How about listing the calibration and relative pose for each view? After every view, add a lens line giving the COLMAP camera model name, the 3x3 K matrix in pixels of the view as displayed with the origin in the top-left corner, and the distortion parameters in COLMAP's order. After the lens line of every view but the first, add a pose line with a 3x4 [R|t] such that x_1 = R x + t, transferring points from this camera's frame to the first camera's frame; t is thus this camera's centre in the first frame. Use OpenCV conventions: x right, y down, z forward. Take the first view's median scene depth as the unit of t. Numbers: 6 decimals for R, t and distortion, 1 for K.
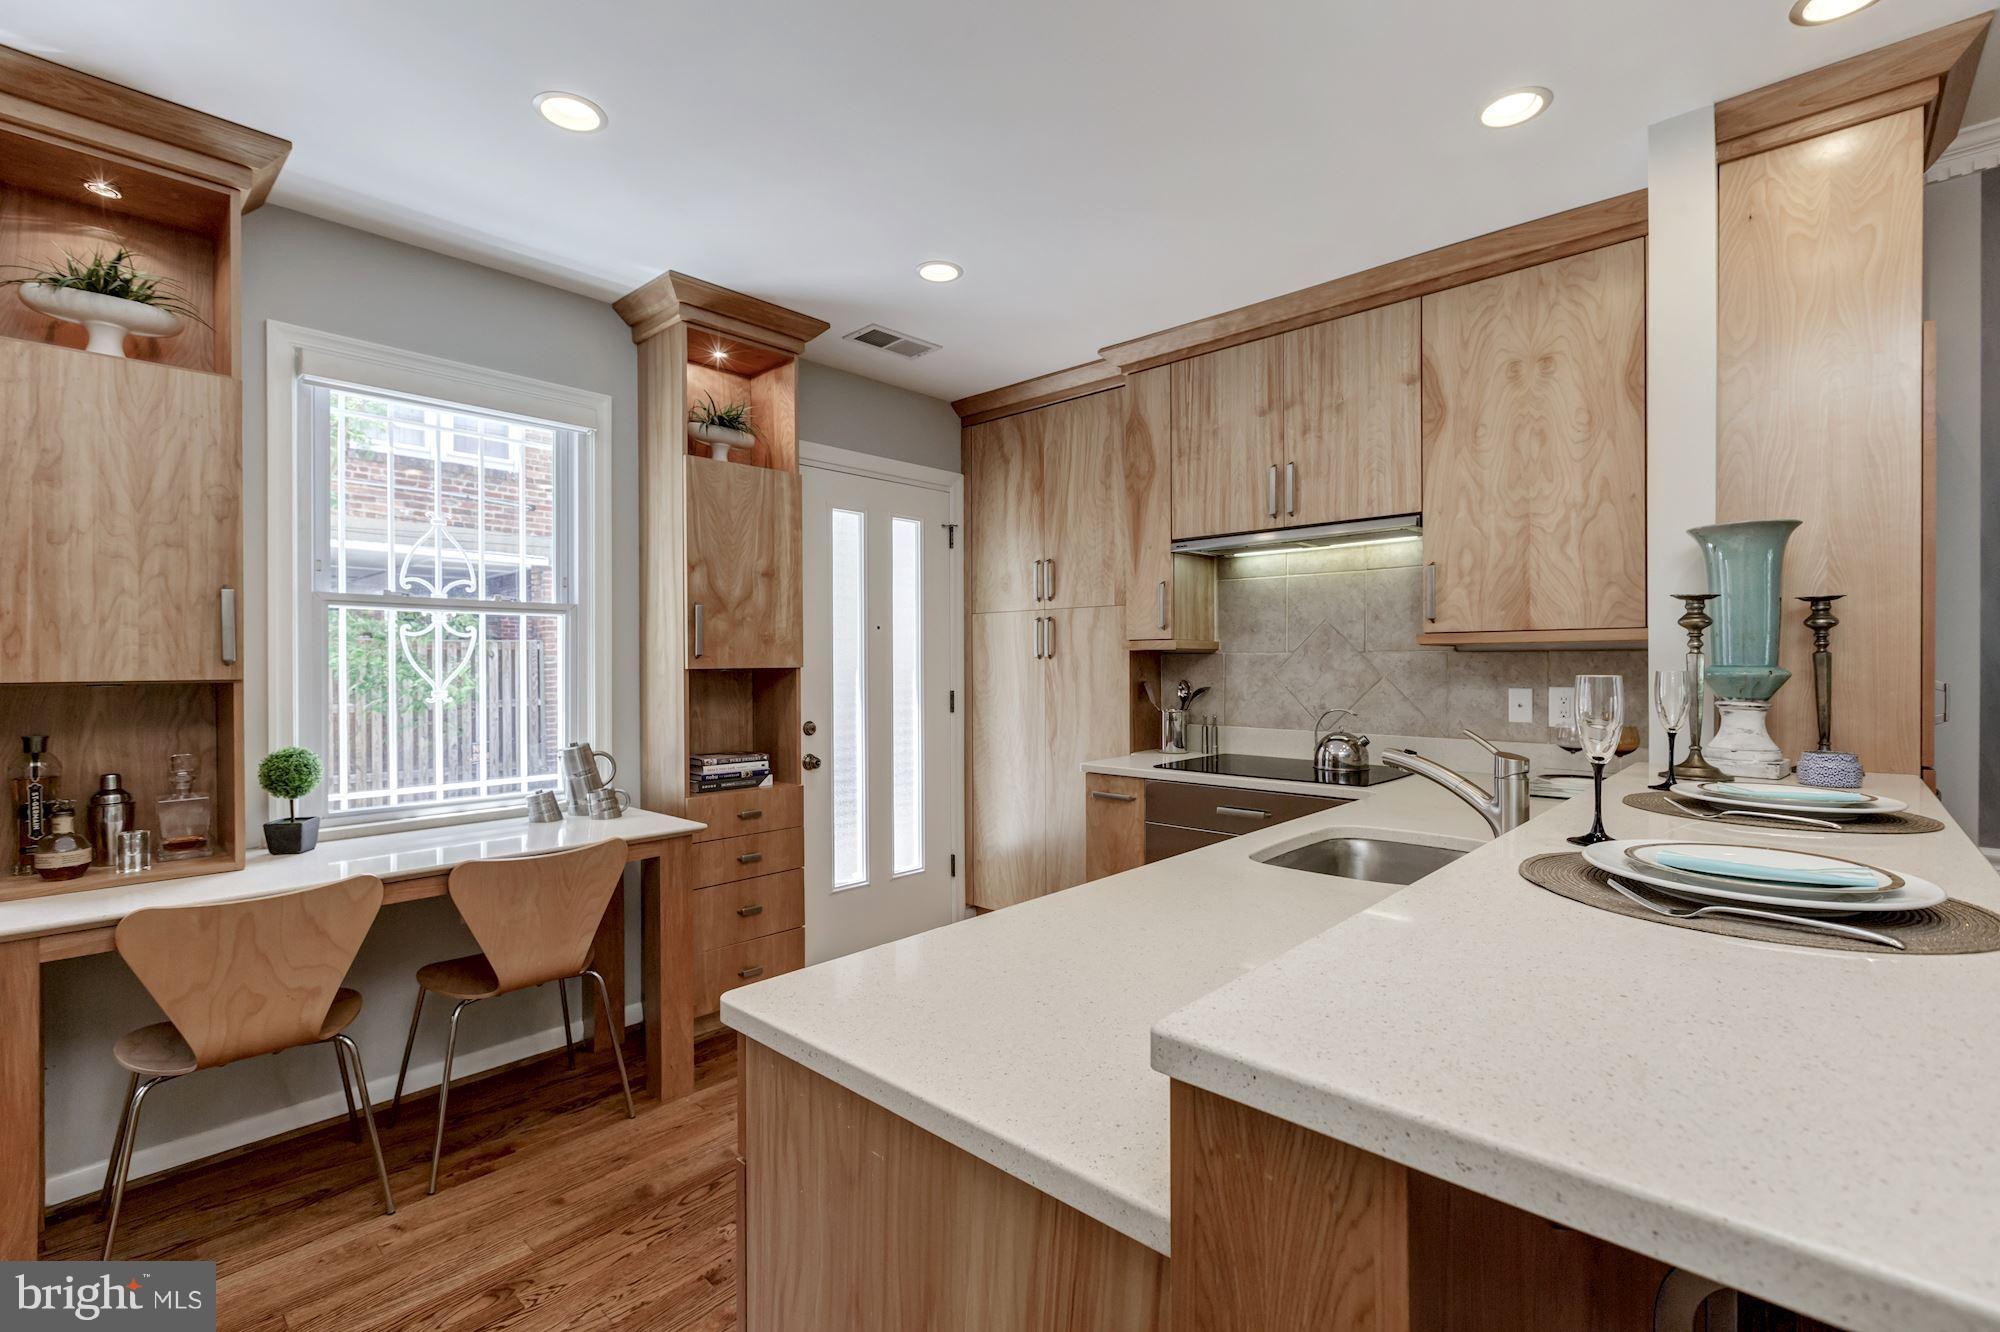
lens RADIAL K [[884.1, 0, 1009.8], [0, 884.1, 663.2], [0, 0, 1]] dist [-0.000154, 0.000068]
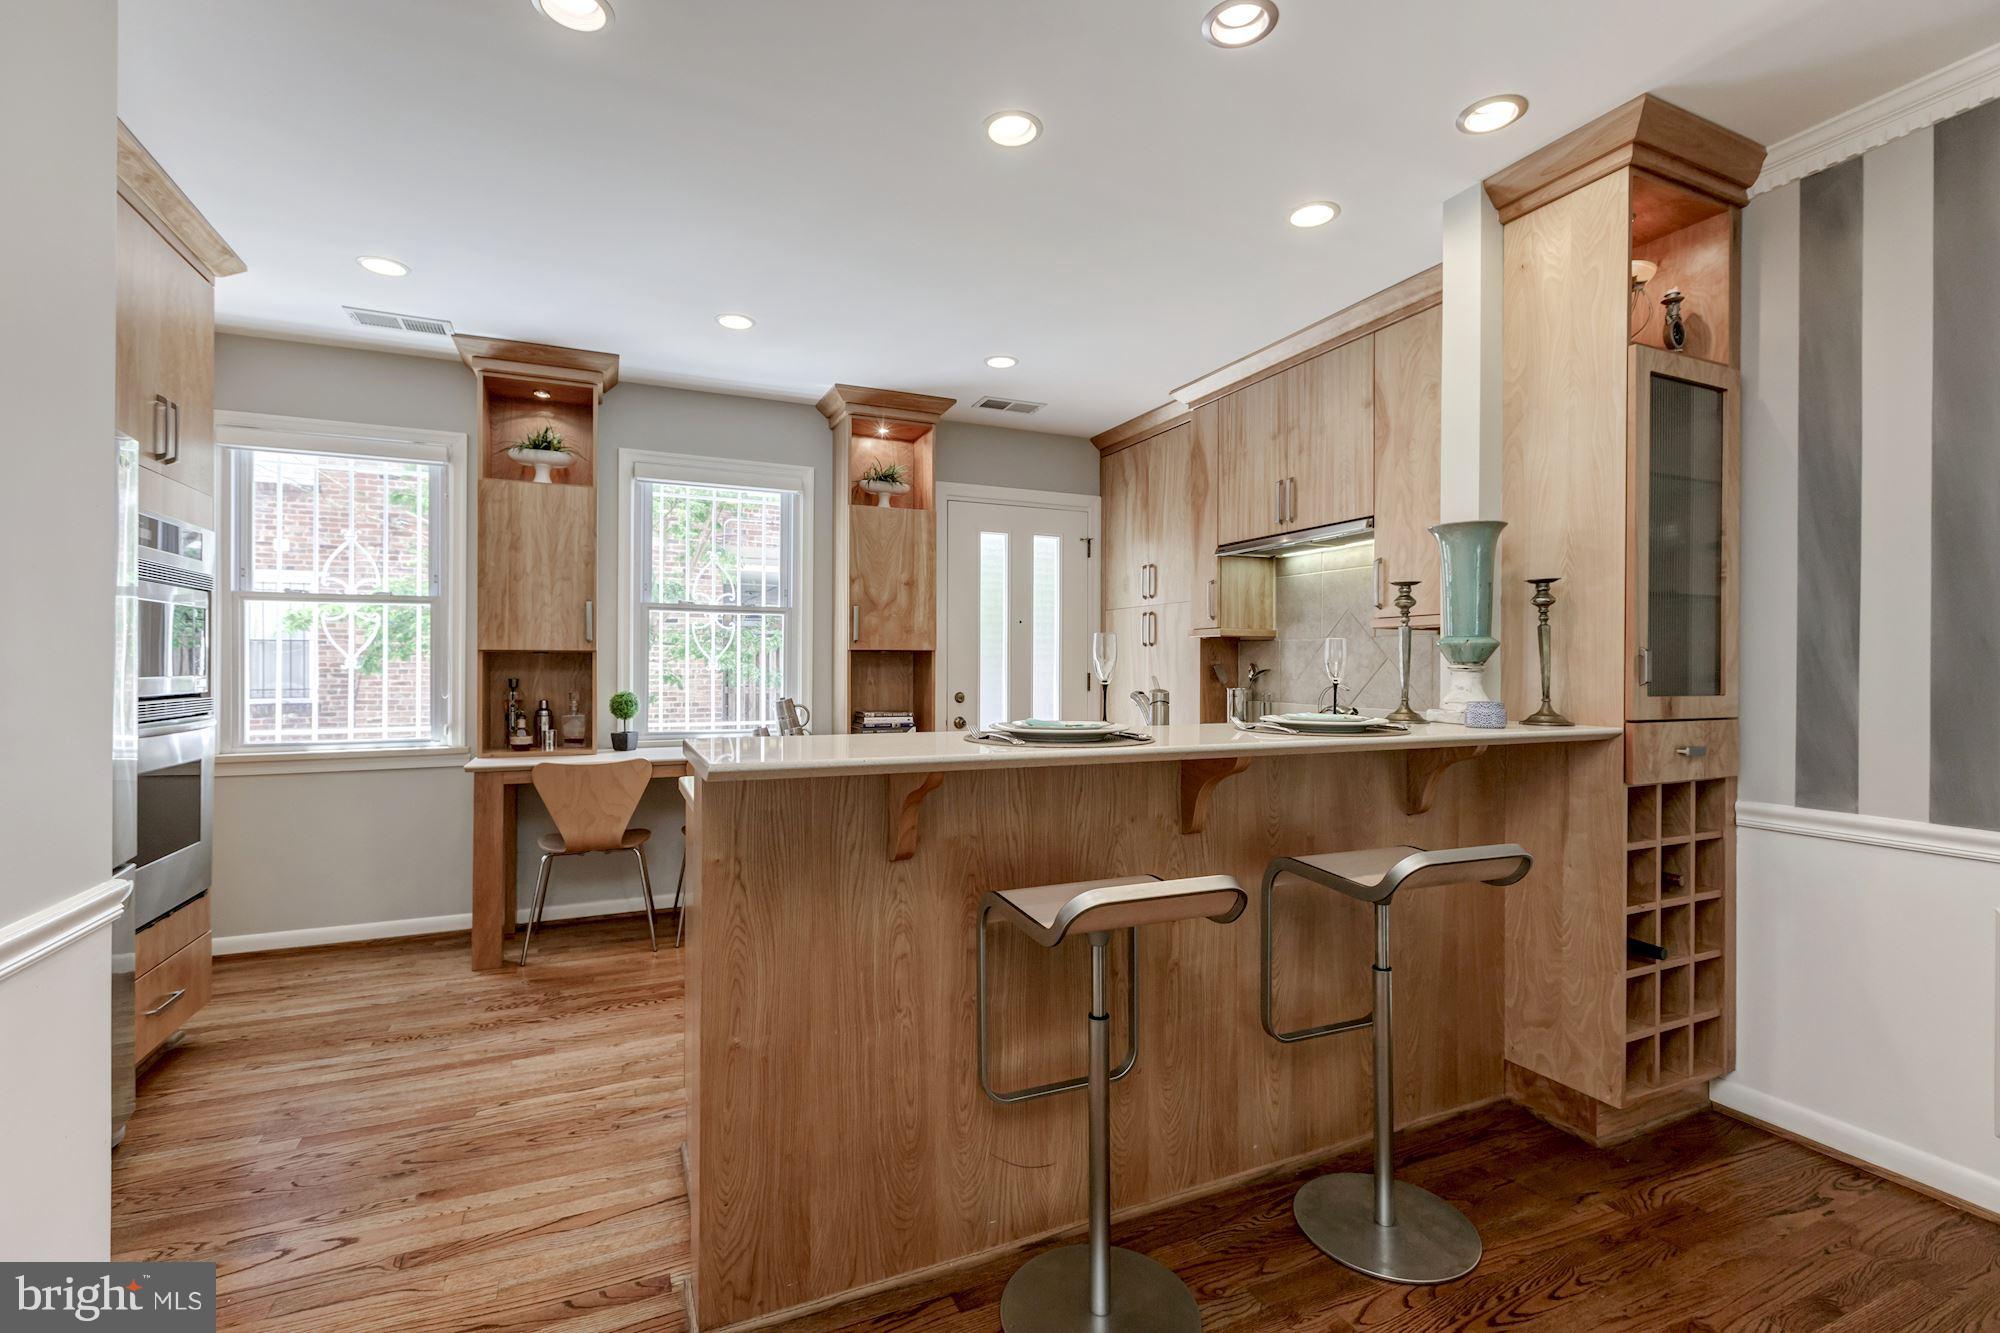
lens RADIAL K [[884.1, 0, 1006.7], [0, 884.1, 662.6], [0, 0, 1]] dist [-0.000154, 0.000068]
pose [[0.922223, 0.005453, -0.386620, 0.474730], [-0.007182, 0.999970, -0.003028, 0.032291], [0.386592, 0.005569, 0.922234, -0.275018]]
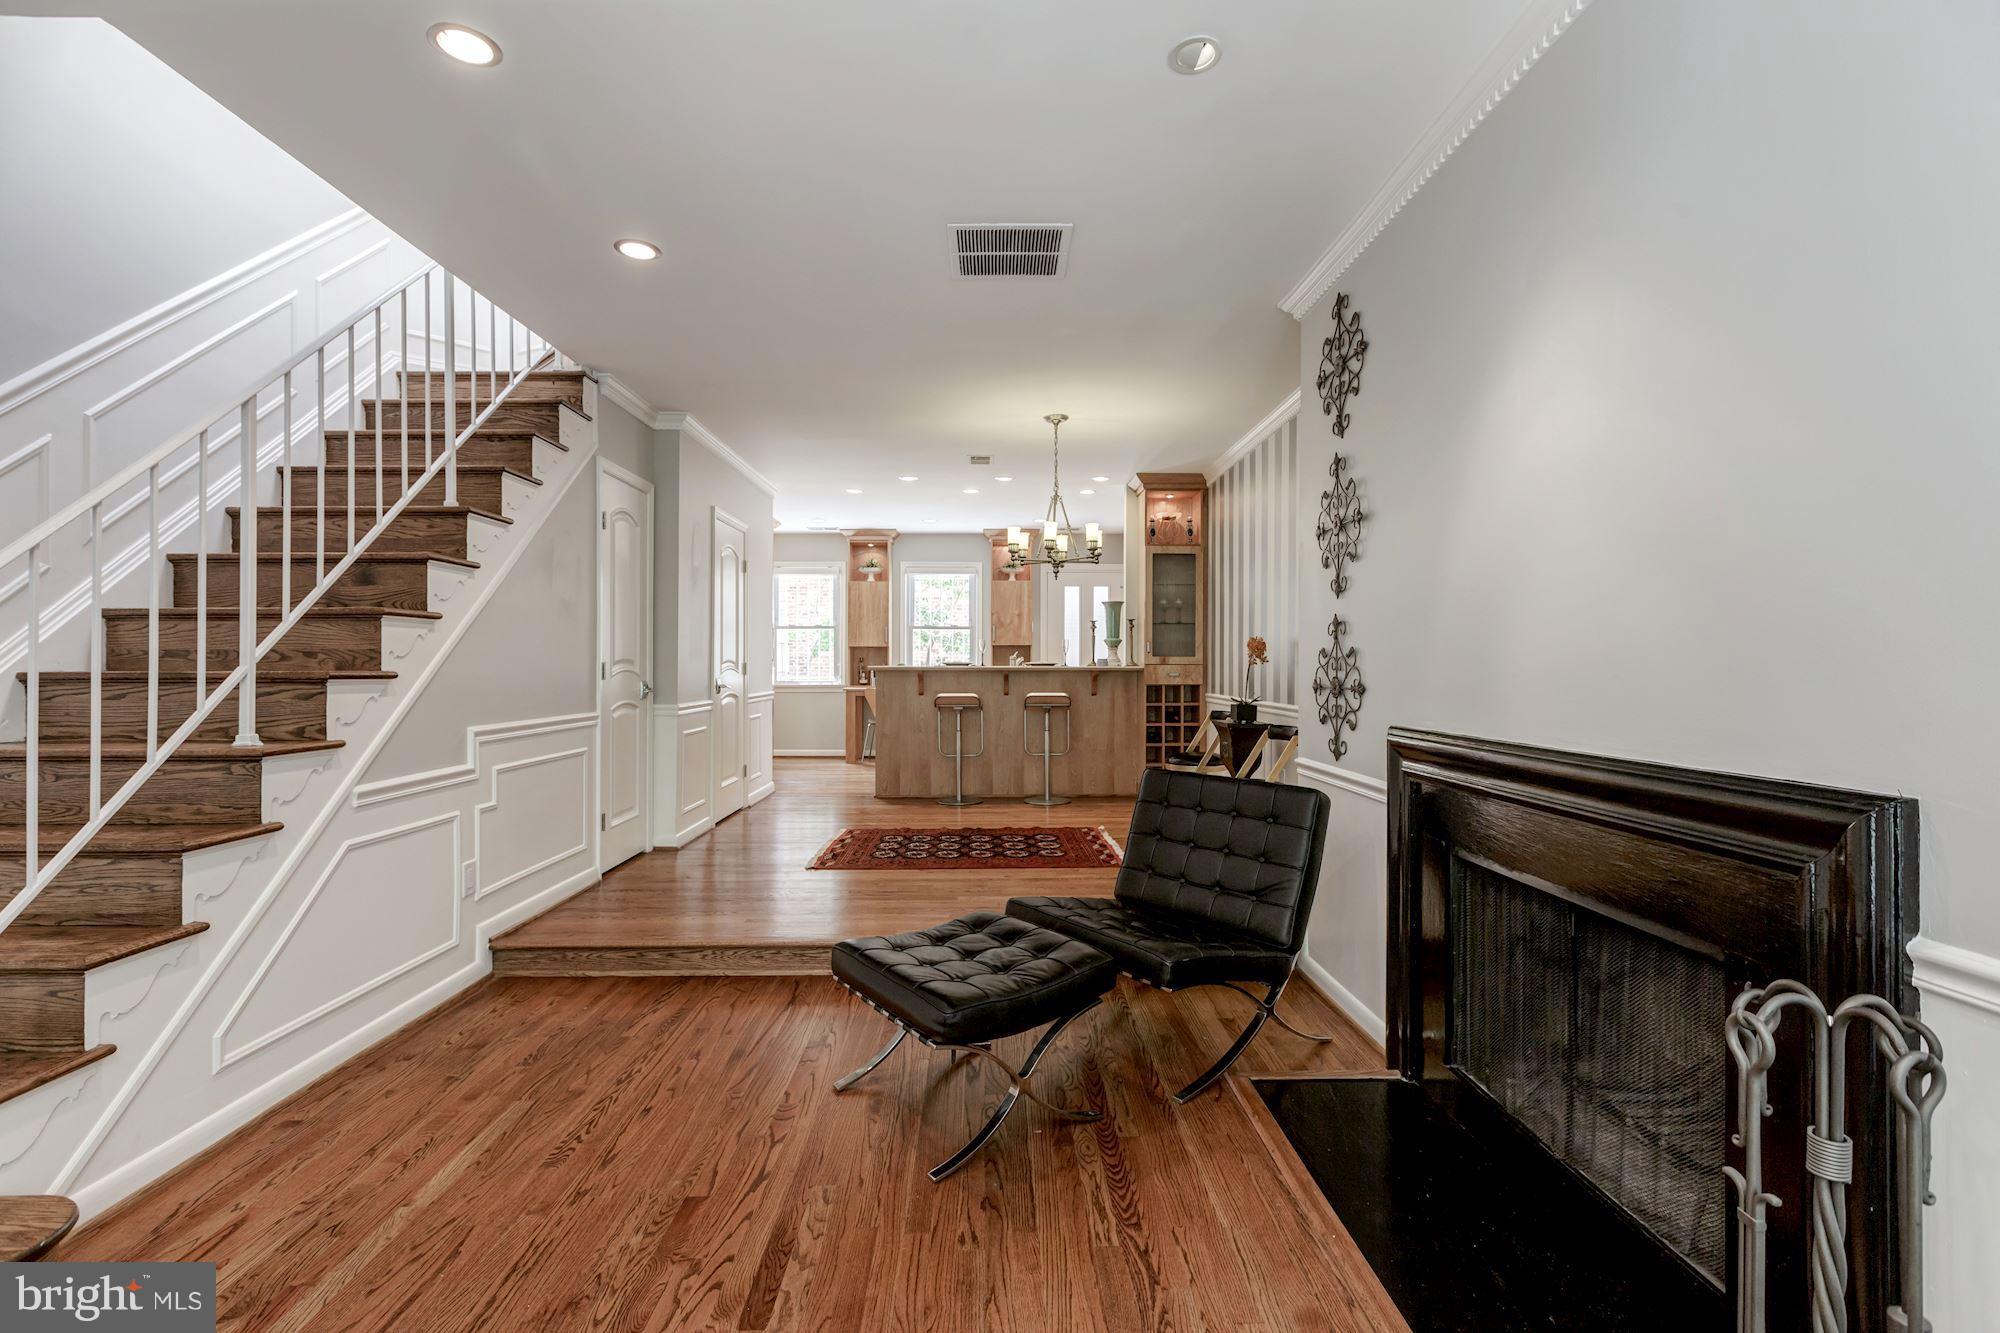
lens RADIAL K [[884.1, 0, 992.7], [0, 884.1, 663.7], [0, 0, 1]] dist [-0.000154, 0.000068]
pose [[0.683519, 0.005420, -0.729912, 2.180739], [-0.007021, 0.999975, 0.000852, 0.076166], [0.729898, 0.004542, 0.683540, -1.335936]]
